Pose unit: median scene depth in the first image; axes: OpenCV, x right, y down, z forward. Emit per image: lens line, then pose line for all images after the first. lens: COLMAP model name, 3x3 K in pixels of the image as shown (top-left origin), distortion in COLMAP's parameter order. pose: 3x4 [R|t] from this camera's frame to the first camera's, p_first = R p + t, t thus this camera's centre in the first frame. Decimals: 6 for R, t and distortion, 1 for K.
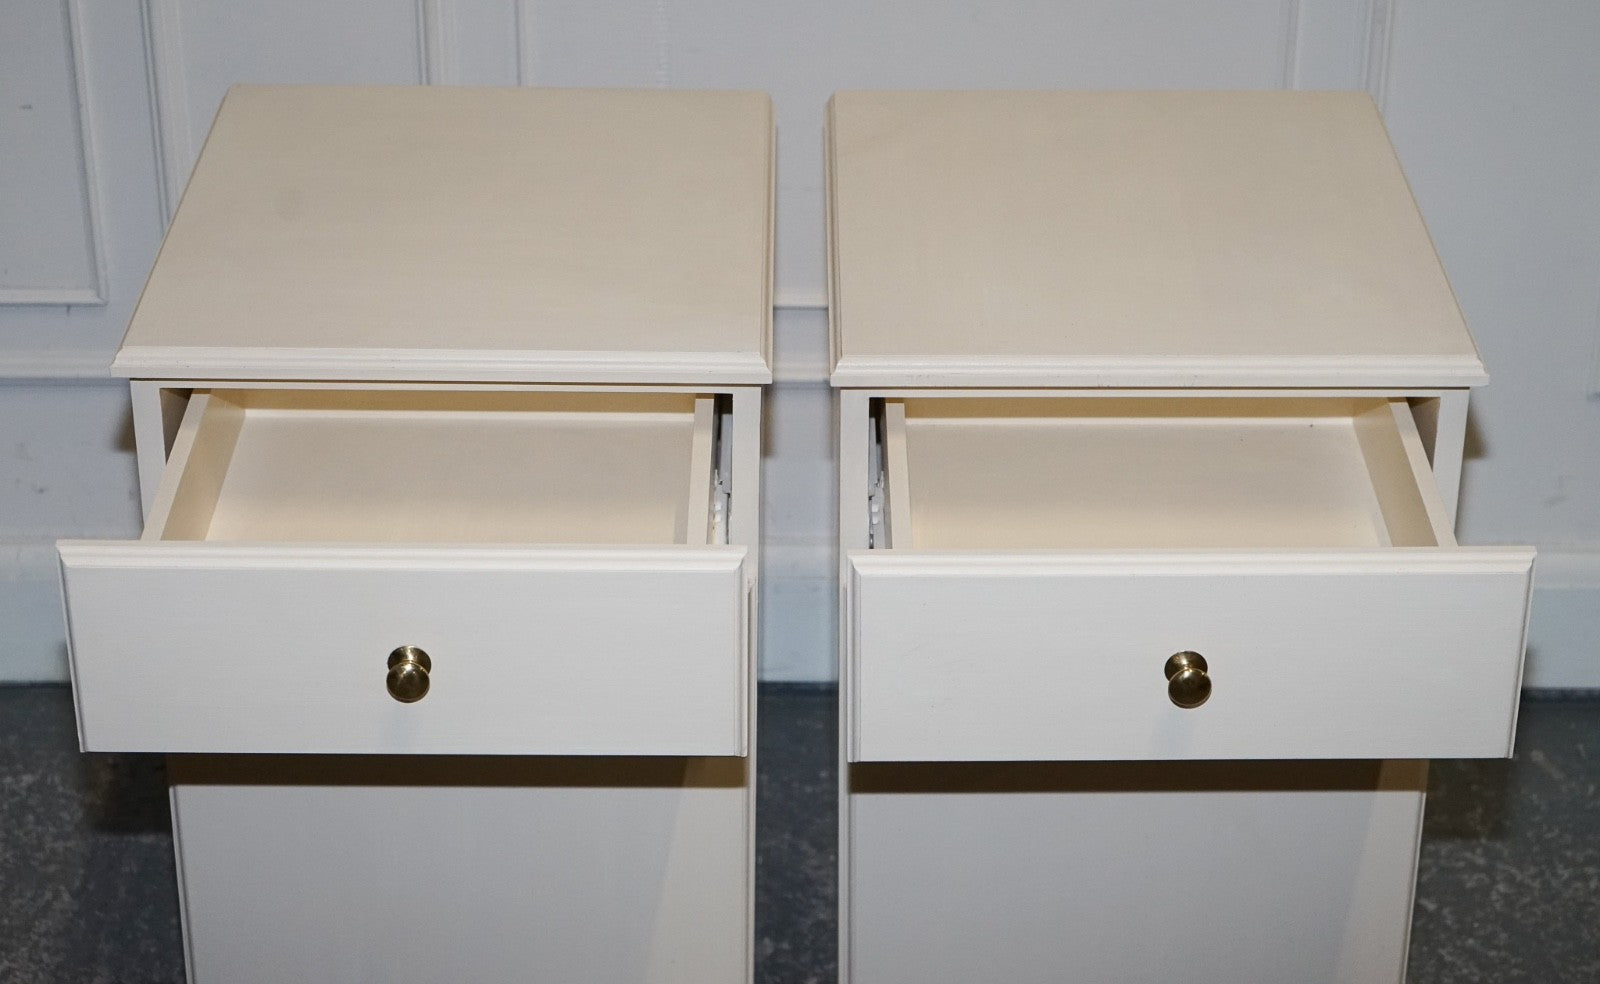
lens RADIAL K [[3238.4, 0, 822.2], [0, 3238.4, 428.1], [0, 0, 1]] dist [0.010810, 0.000000]
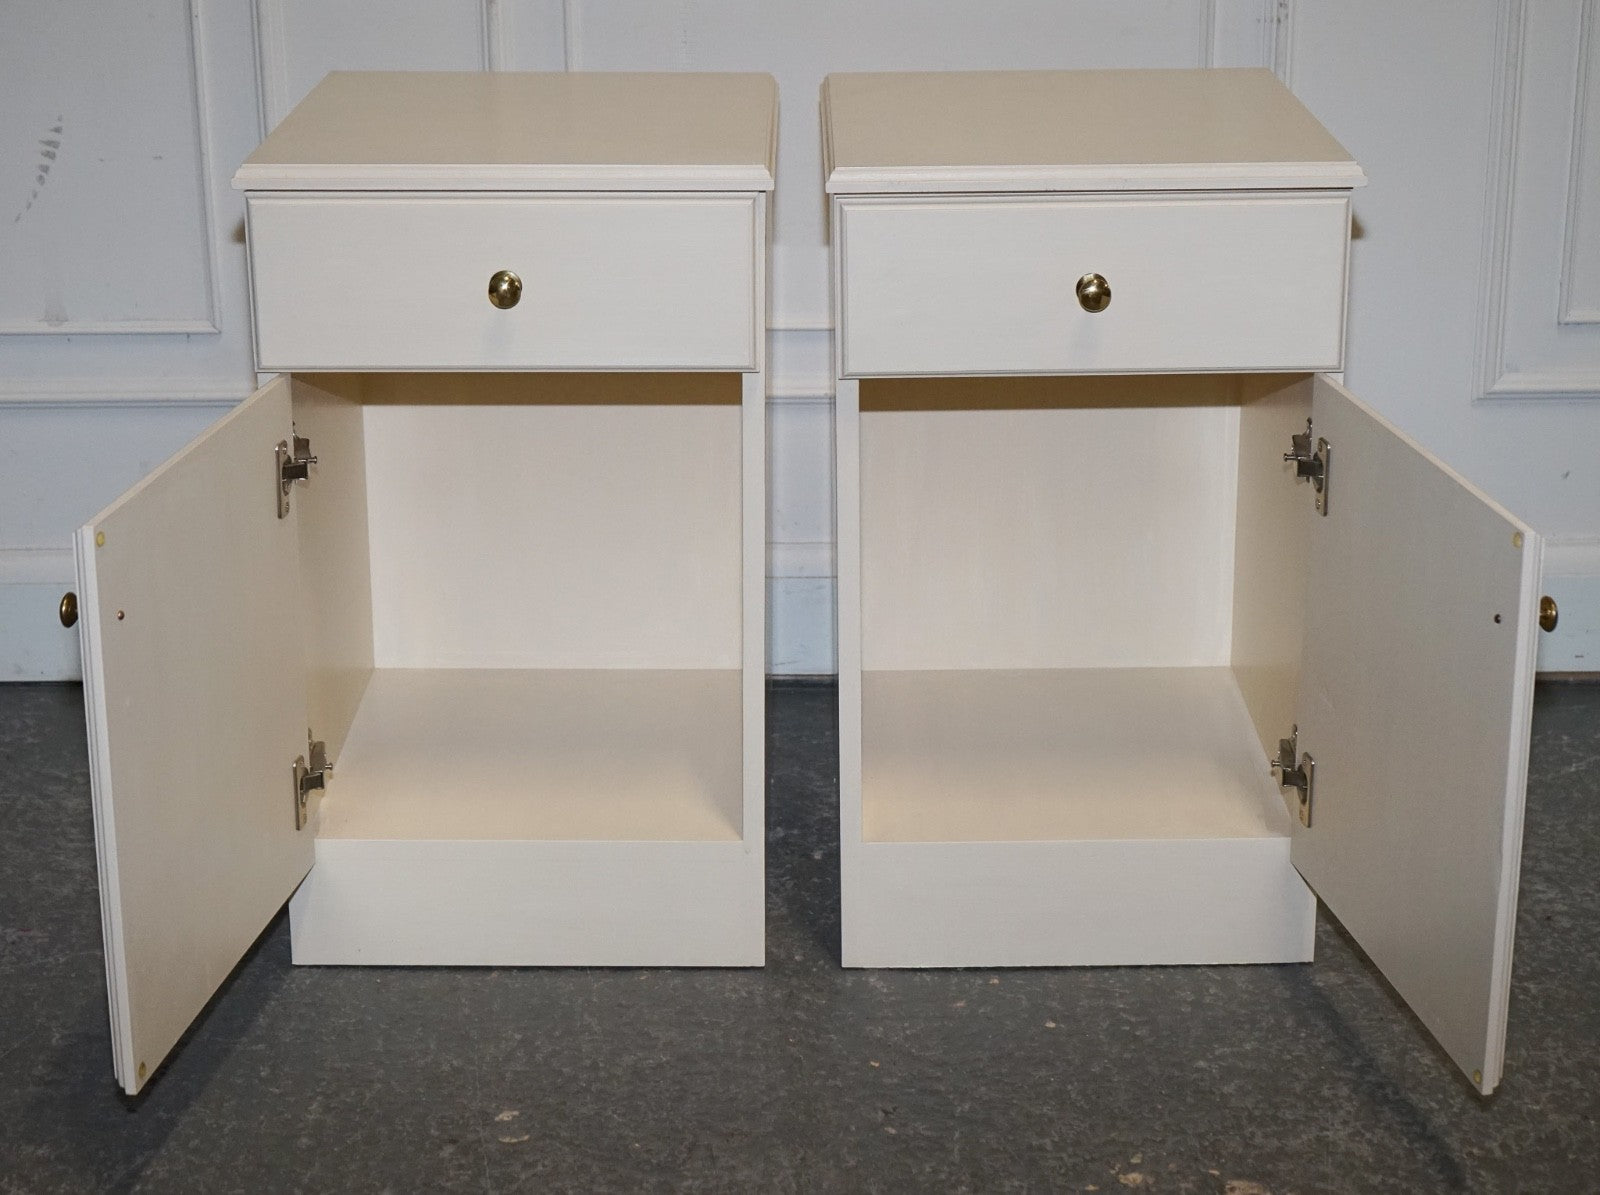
lens RADIAL K [[2927.7, 0, 817.5], [0, 2927.7, 602.9], [0, 0, 1]] dist [0.015989, 0.000000]
pose [[0.999931, -0.010186, -0.005820, 0.003582], [0.009151, 0.987659, -0.156353, 0.235850], [0.007341, 0.156289, 0.987684, -0.045524]]
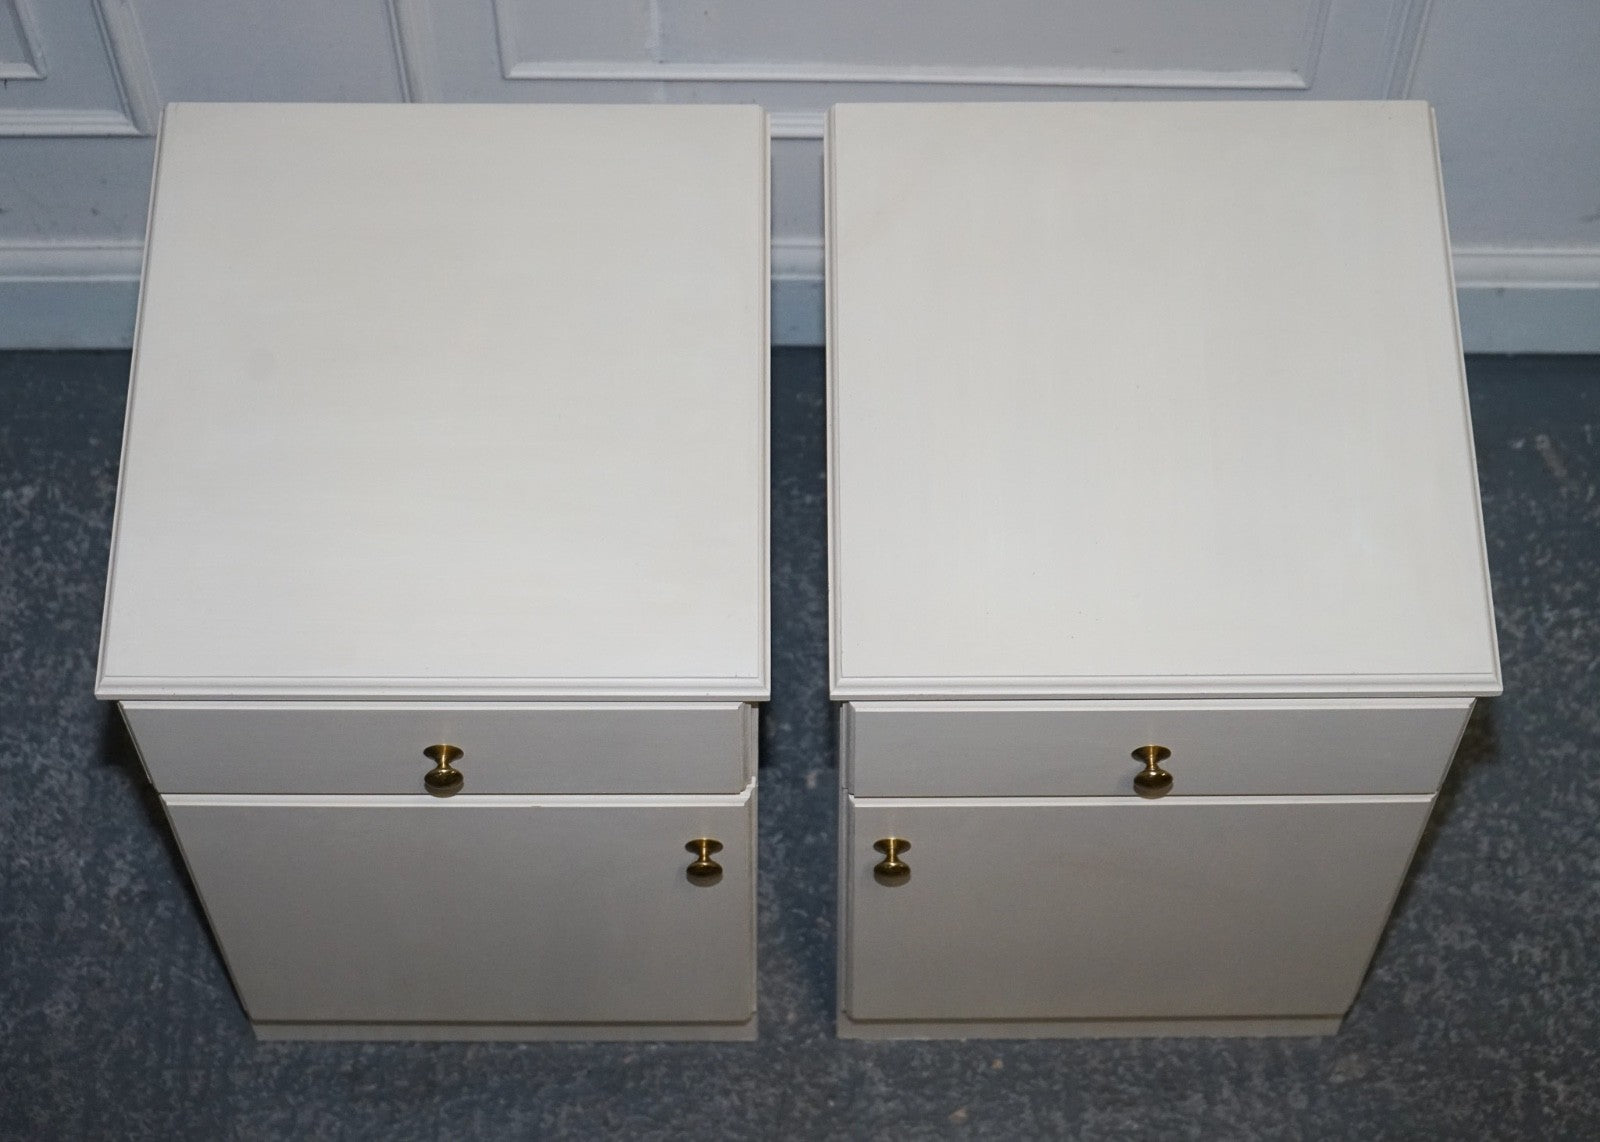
lens RADIAL K [[3340.4, 0, 810.3], [0, 3340.4, 578.8], [0, 0, 1]] dist [0.007643, 0.000000]
pose [[0.999992, -0.000673, -0.003999, 0.000626], [0.002793, 0.829239, 0.558888, -0.463748], [0.002940, -0.558894, 0.829234, 0.135137]]
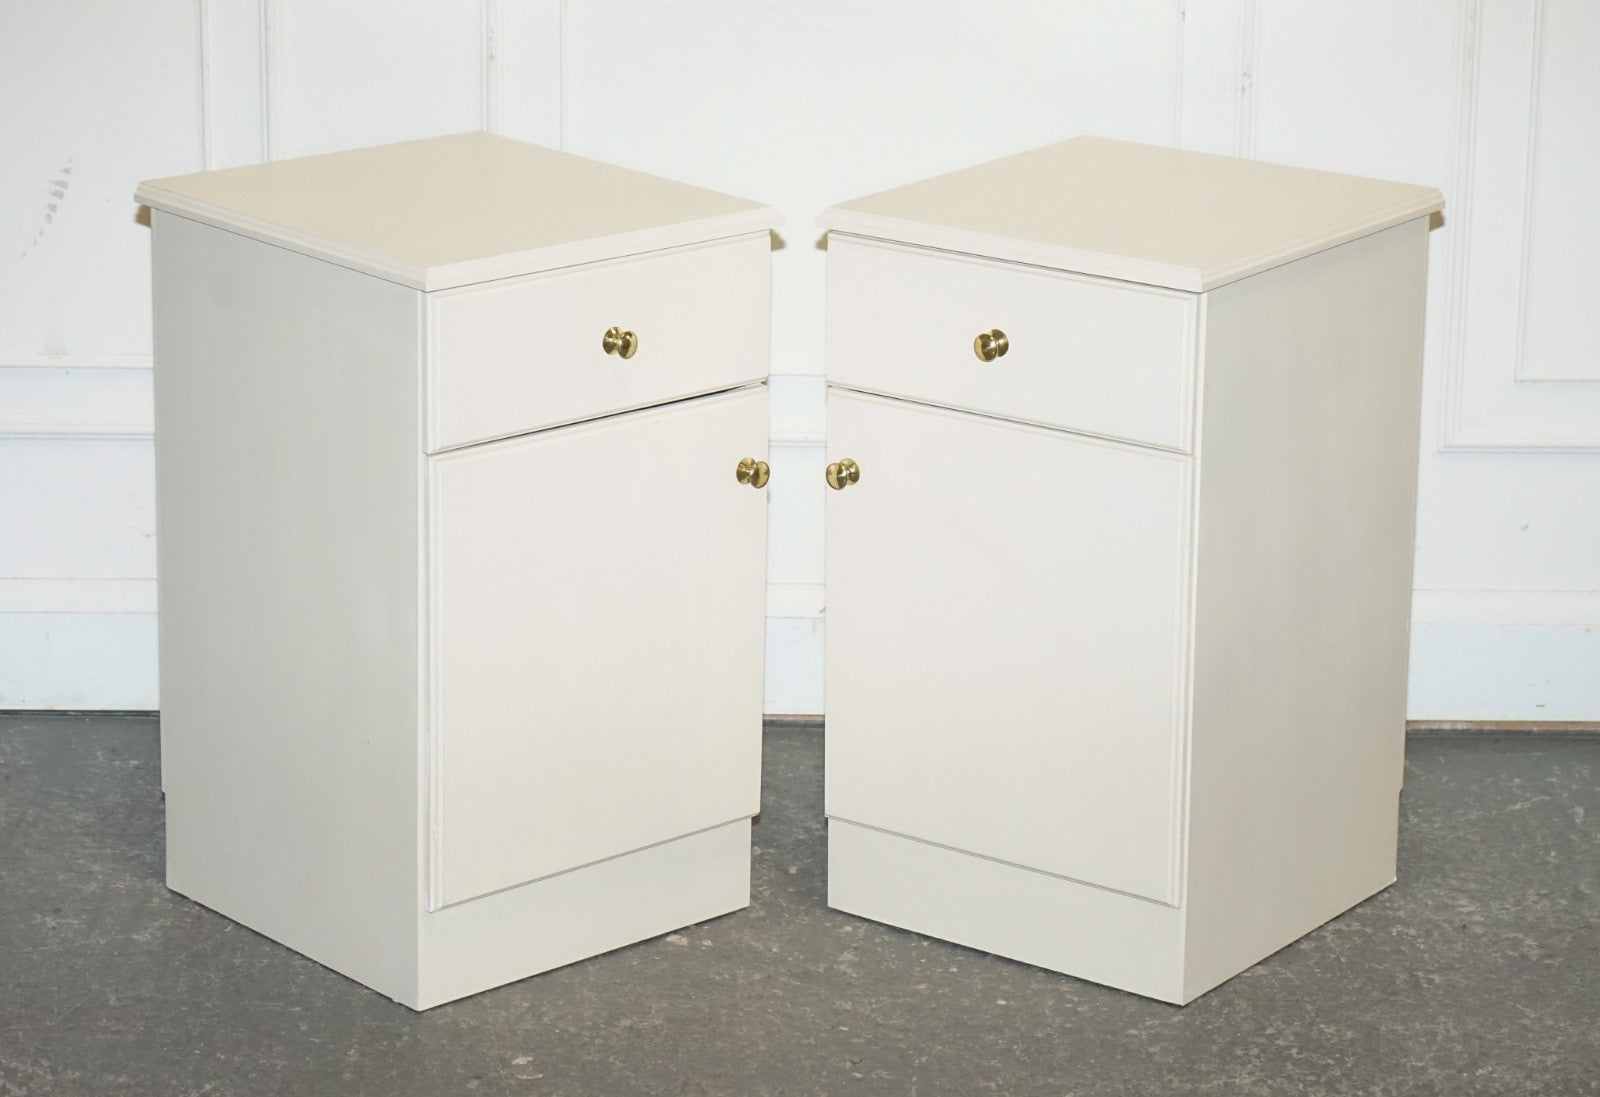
lens RADIAL K [[4591.5, 0, 903.9], [0, 4591.5, 562.1], [0, 0, 1]] dist [-0.015223, 0.000000]
pose [[0.999699, 0.004369, 0.024154, -0.003665], [0.000595, 0.979434, -0.201764, 0.391443], [-0.024539, 0.201718, 0.979136, -0.698371]]
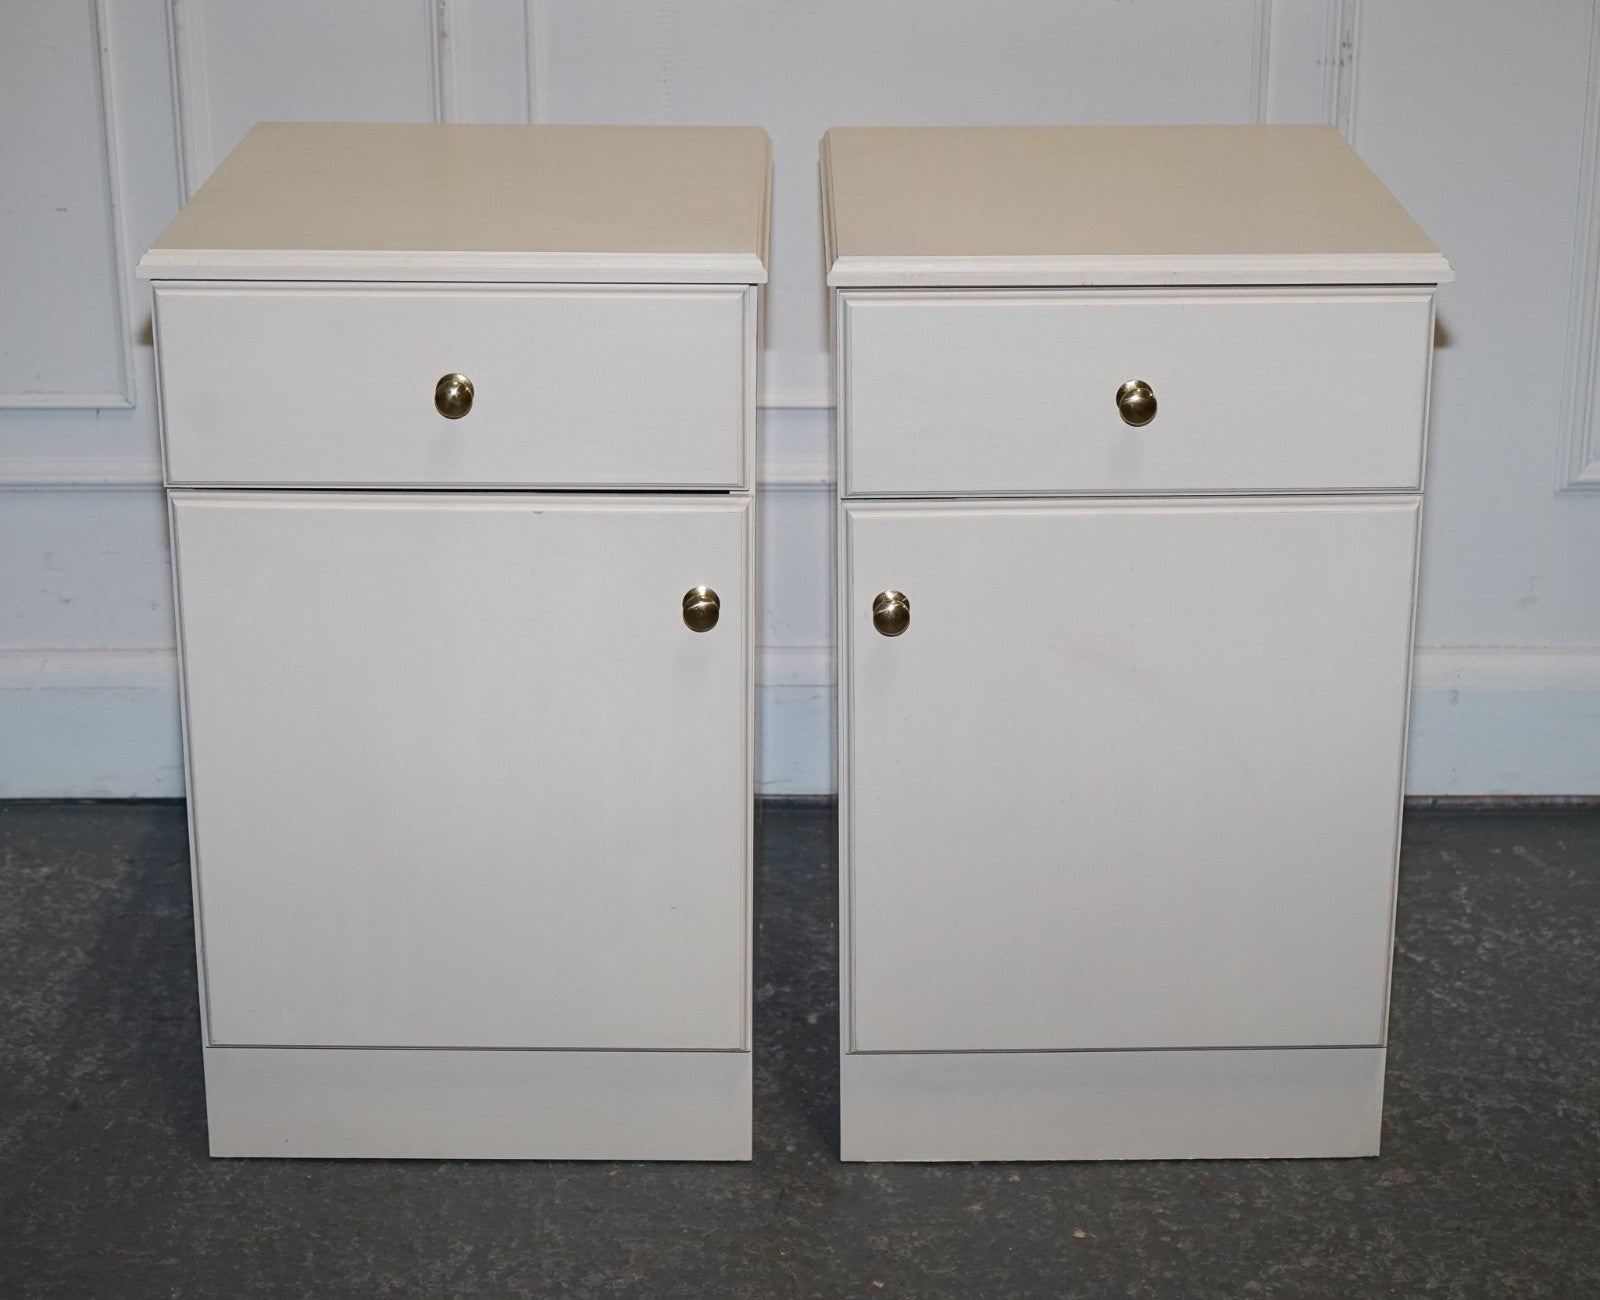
lens RADIAL K [[3124.2, 0, 843.7], [0, 3124.2, 662.7], [0, 0, 1]] dist [0.007452, 0.000000]
pose [[0.999964, -0.005900, 0.006115, 0.001113], [0.006670, 0.990868, -0.134672, 0.185102], [-0.005264, 0.134708, 0.990871, 0.012559]]
